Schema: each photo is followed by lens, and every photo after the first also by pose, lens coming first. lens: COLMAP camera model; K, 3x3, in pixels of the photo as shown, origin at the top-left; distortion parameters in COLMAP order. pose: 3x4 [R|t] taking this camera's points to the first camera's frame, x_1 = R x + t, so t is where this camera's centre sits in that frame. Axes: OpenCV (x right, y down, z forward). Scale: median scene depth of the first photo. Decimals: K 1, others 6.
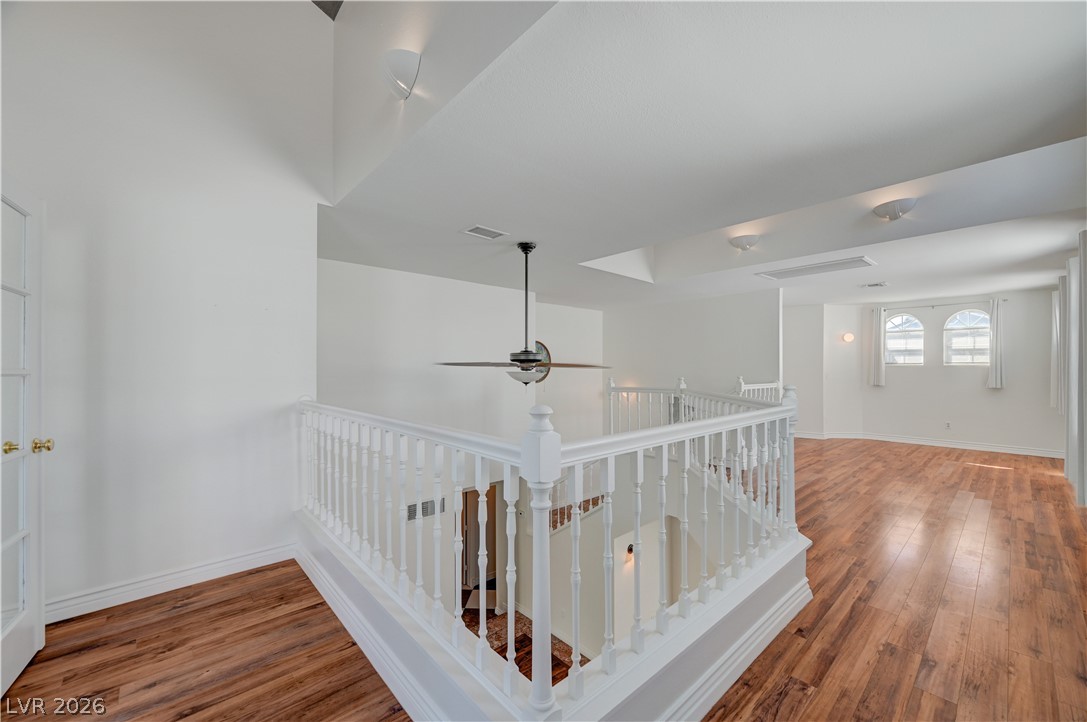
lens RADIAL K [[428.4, 0, 549.5], [0, 428.4, 369.4], [0, 0, 1]] dist [-0.000027, 0.000158]
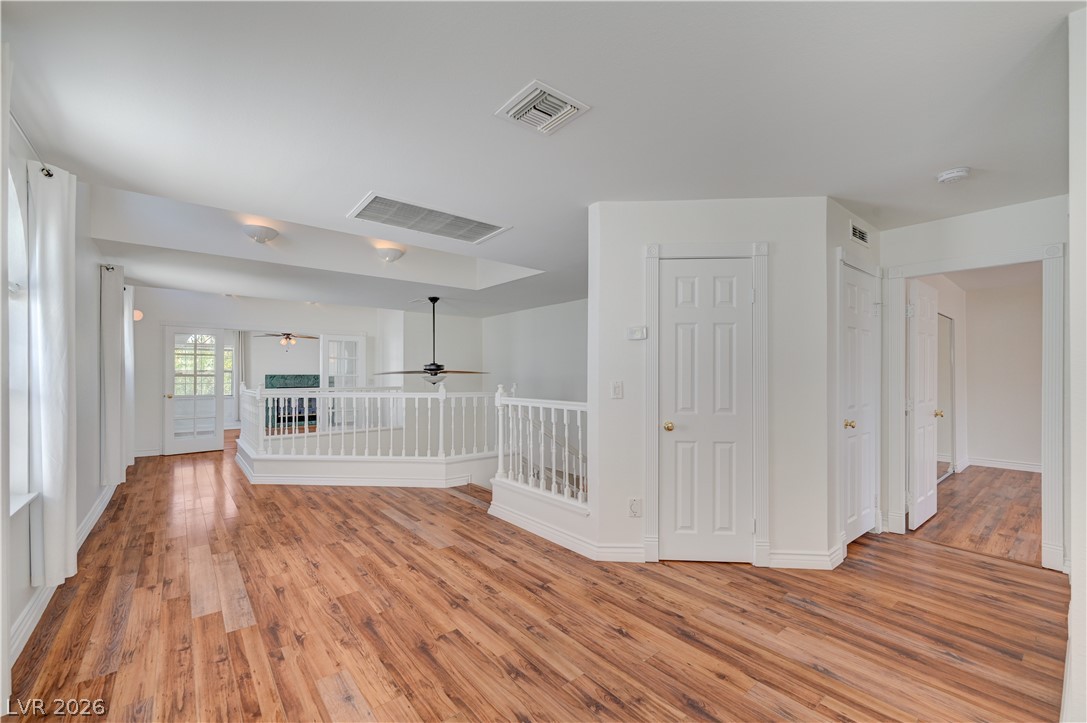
lens RADIAL K [[451.7, 0, 548.2], [0, 451.7, 373.4], [0, 0, 1]] dist [-0.002966, -0.000038]
pose [[-0.053861, -0.001165, -0.998548, 0.950047], [0.001802, 0.999998, -0.001264, -0.001162], [0.998547, -0.001868, -0.053859, 0.891419]]
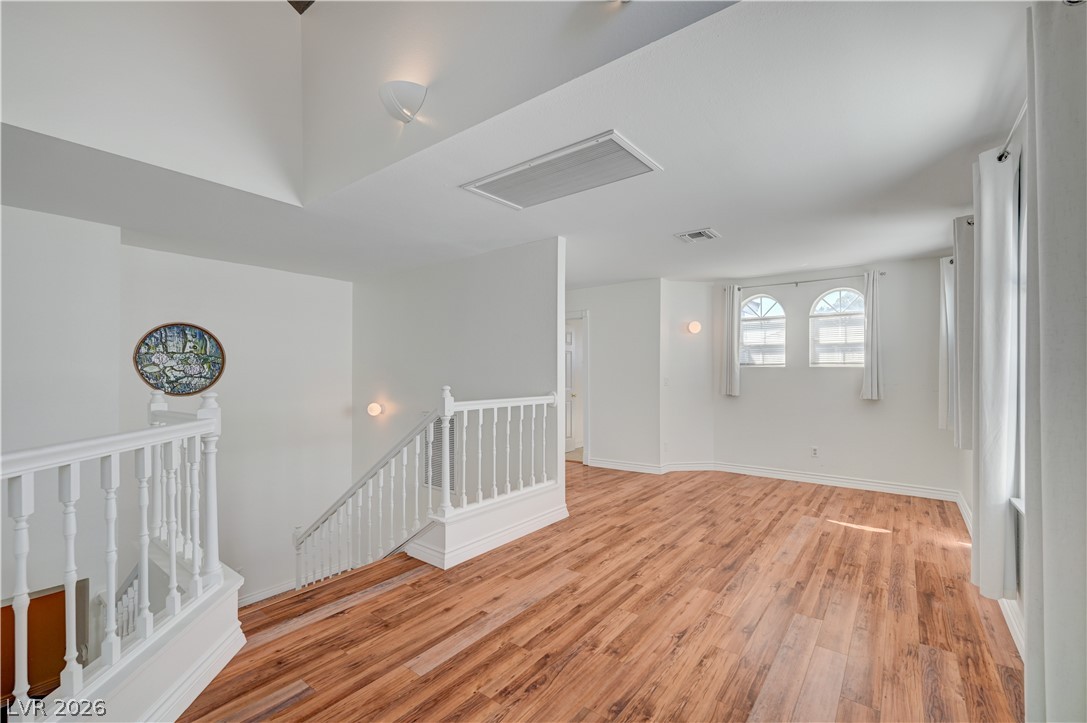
lens RADIAL K [[470.1, 0, 546.0], [0, 470.1, 370.2], [0, 0, 1]] dist [-0.000748, 0.000129]
pose [[0.983574, 0.000821, 0.180505, 0.370483], [0.000145, 0.999986, -0.005338, -0.000150], [-0.180506, 0.005276, 0.983560, 0.332435]]
